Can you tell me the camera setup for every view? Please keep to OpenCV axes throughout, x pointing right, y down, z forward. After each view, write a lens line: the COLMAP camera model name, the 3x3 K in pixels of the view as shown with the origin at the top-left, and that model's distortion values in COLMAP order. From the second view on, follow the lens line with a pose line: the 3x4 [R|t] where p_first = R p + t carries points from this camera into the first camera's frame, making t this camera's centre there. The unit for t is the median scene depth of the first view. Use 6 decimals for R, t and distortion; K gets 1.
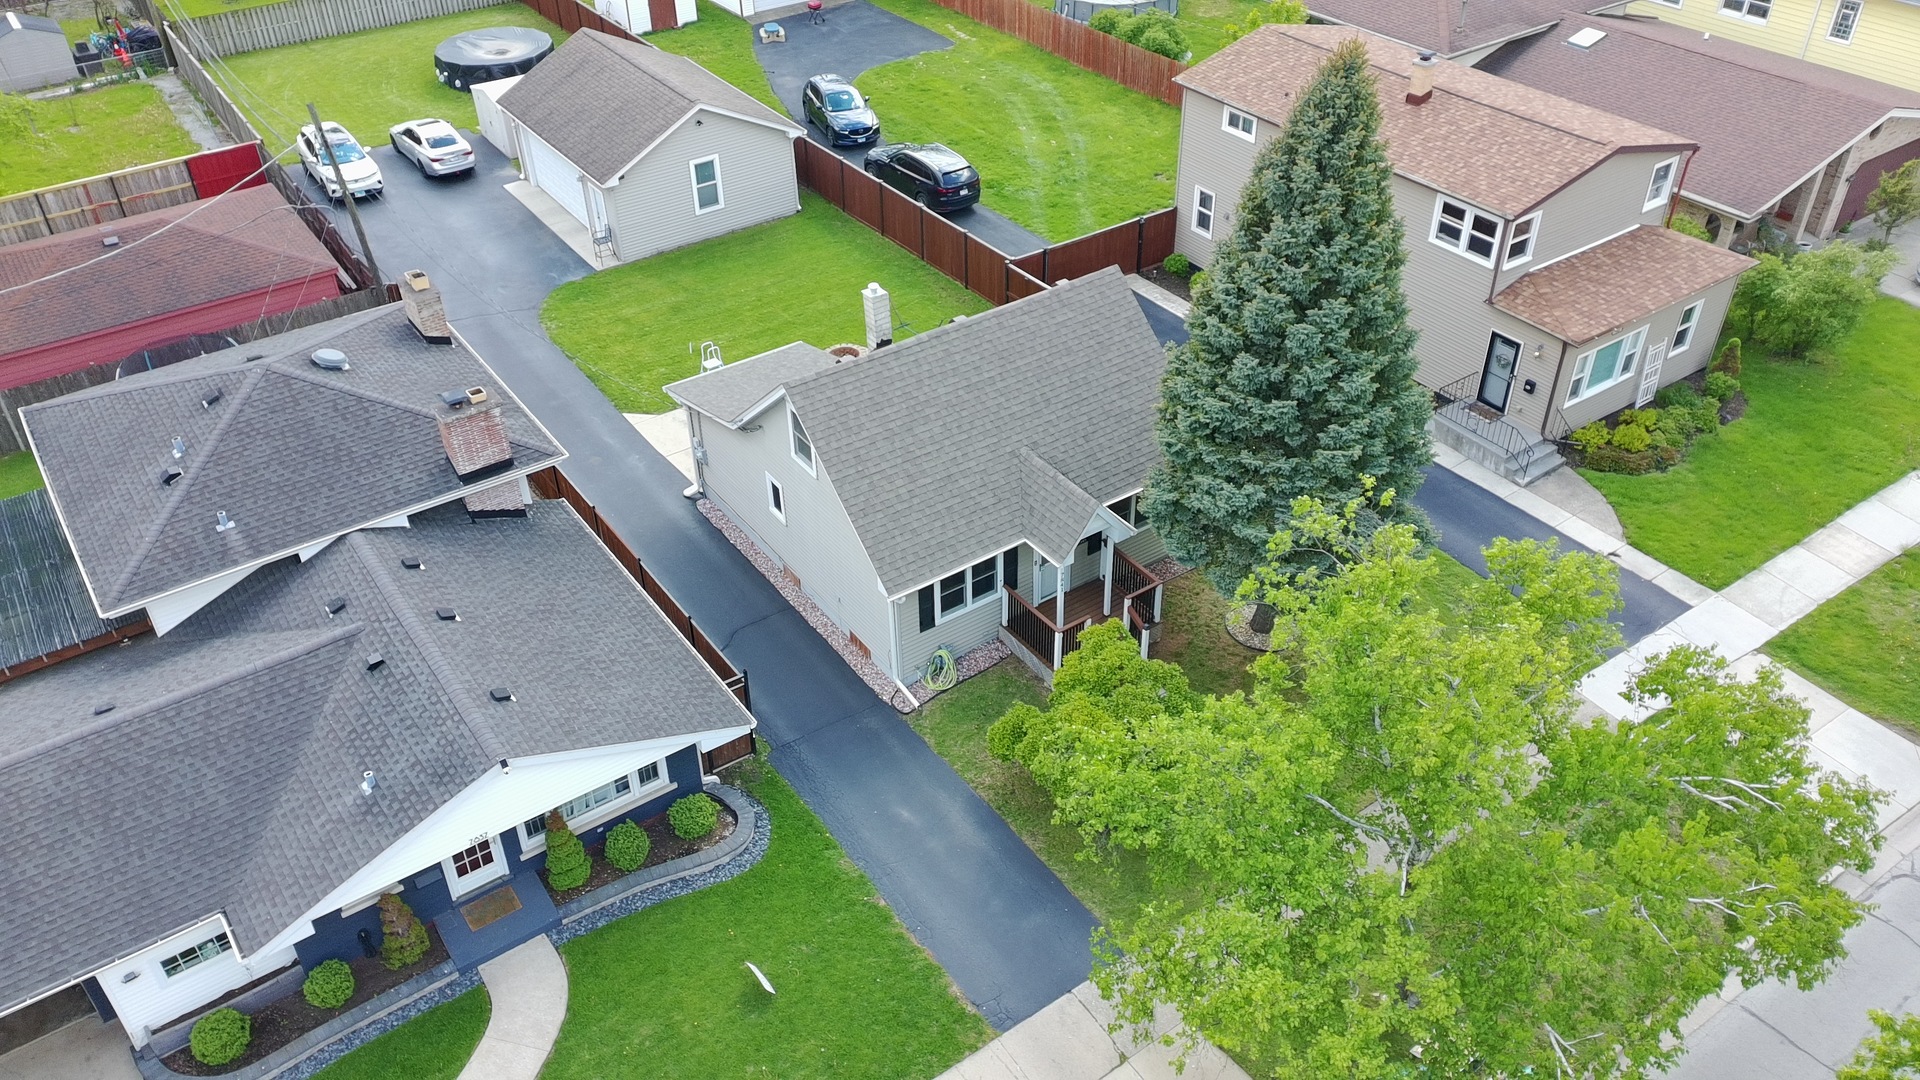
lens RADIAL K [[1496.8, 0, 948.8], [0, 1496.8, 527.6], [0, 0, 1]] dist [0.045827, -0.002025]
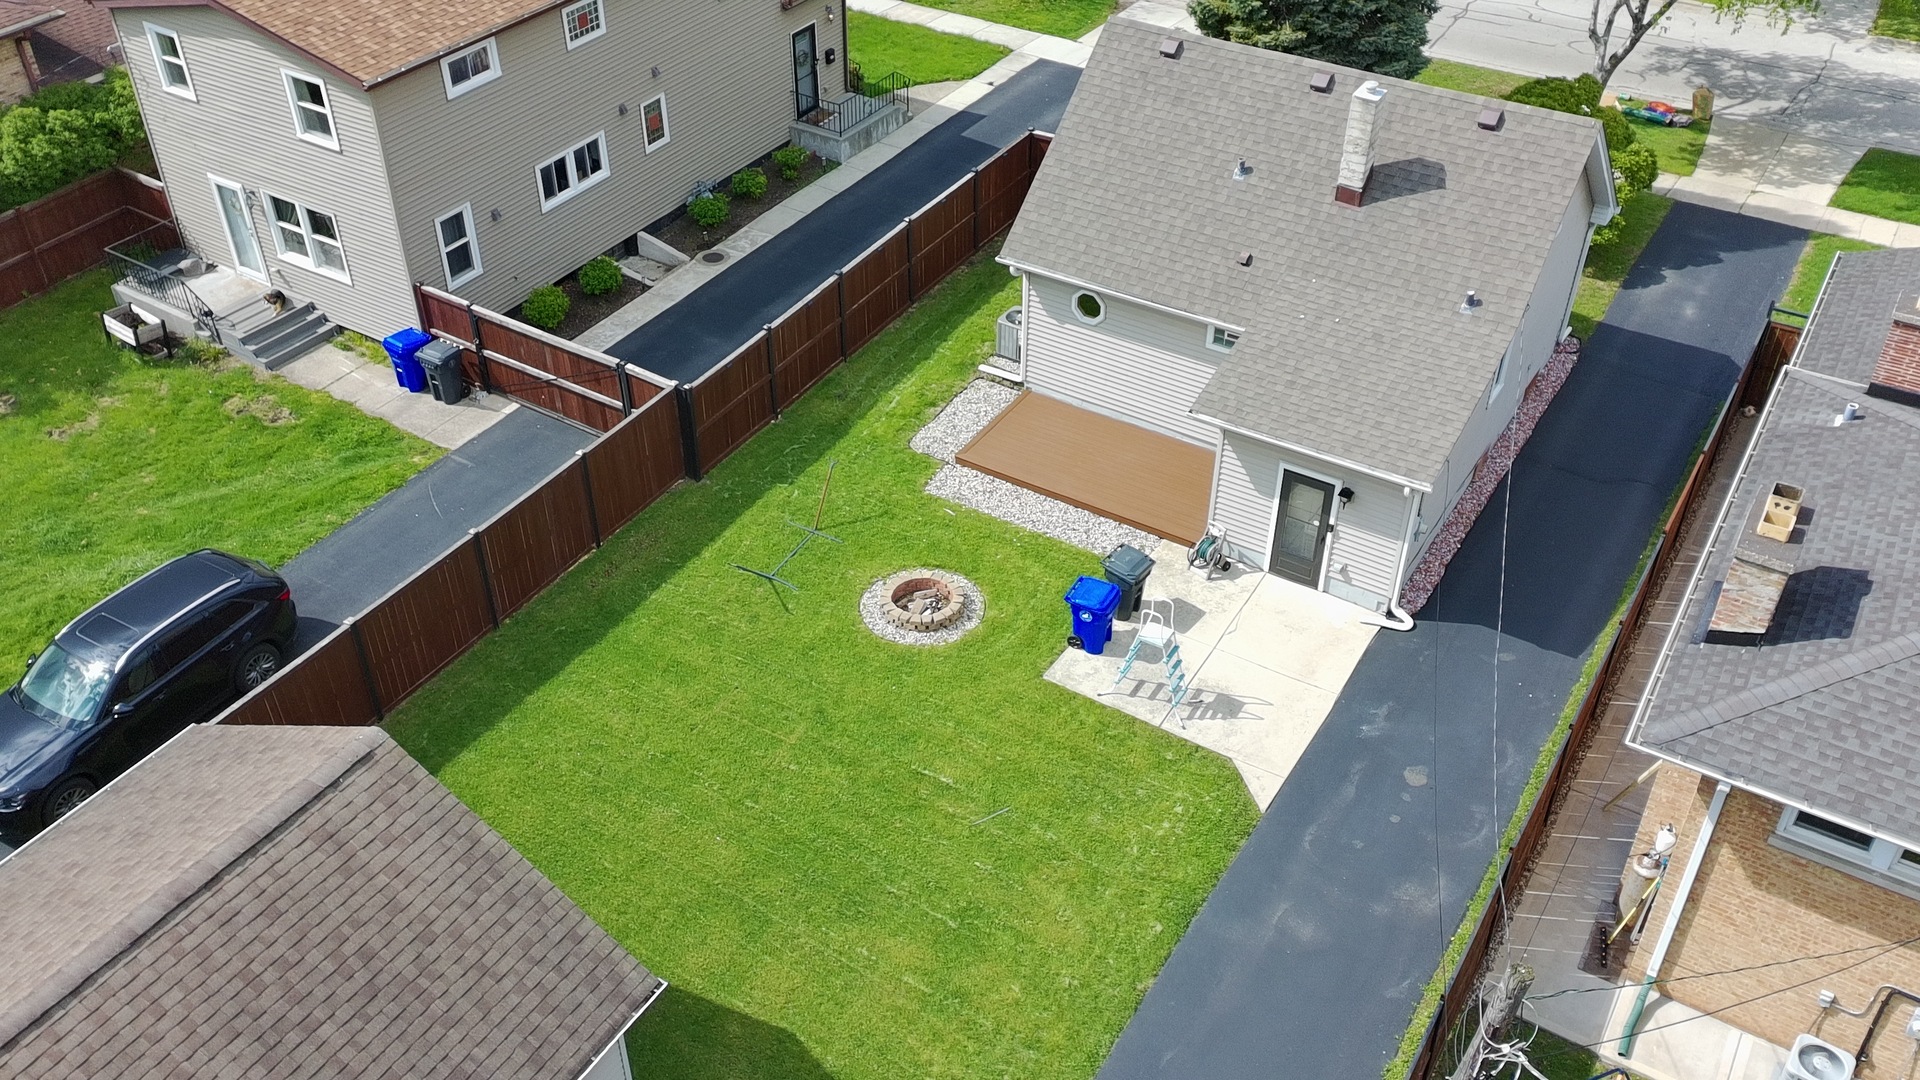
lens RADIAL K [[1664.2, 0, 960.2], [0, 1664.2, 519.3], [0, 0, 1]] dist [0.051016, -0.002404]
pose [[-0.404427, -0.534460, 0.742153, -0.436917], [0.550514, 0.505737, 0.664202, -0.448299], [-0.730324, 0.677187, 0.089694, 0.778370]]
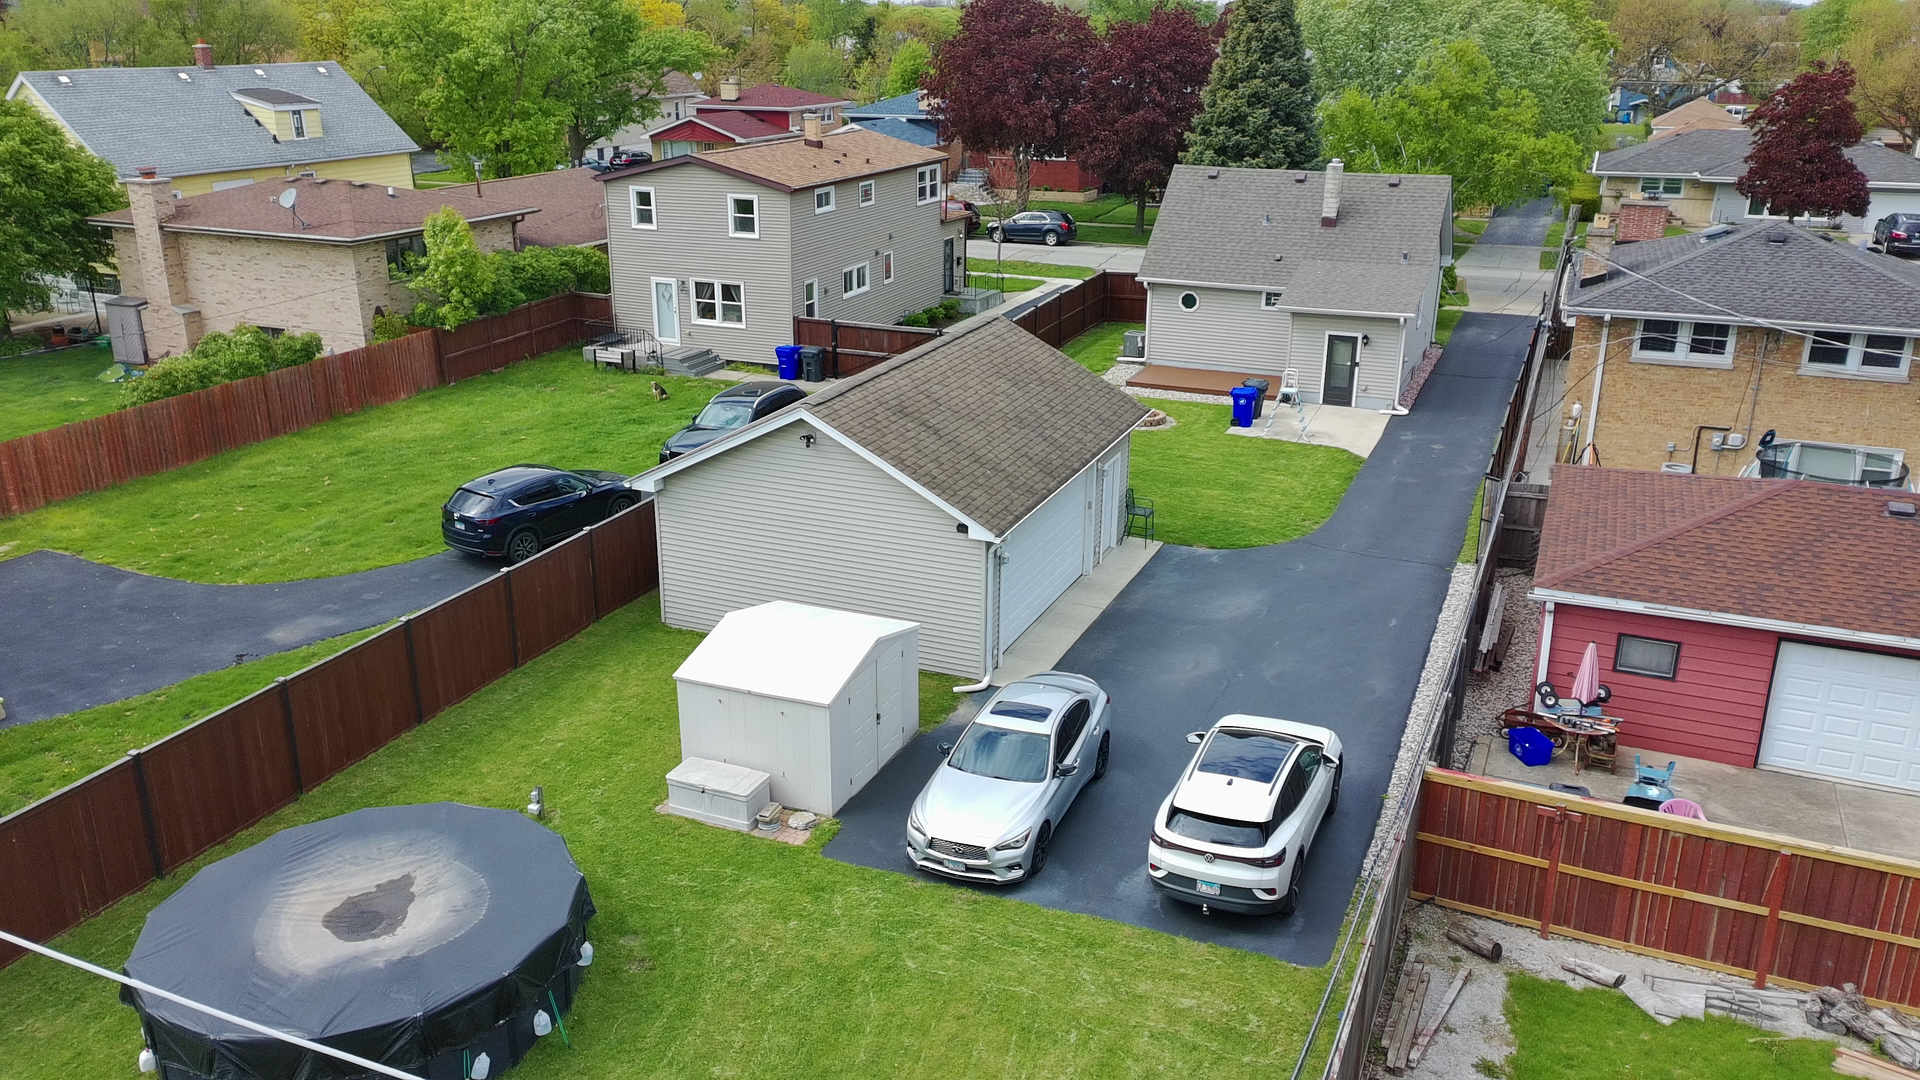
lens RADIAL K [[1458.2, 0, 948.5], [0, 1458.2, 535.5], [0, 0, 1]] dist [0.035248, 0.000367]
pose [[-0.528296, -0.261725, 0.807715, -0.676463], [0.512661, 0.659993, 0.549170, -0.554604], [-0.676818, 0.704208, -0.214496, 1.144151]]
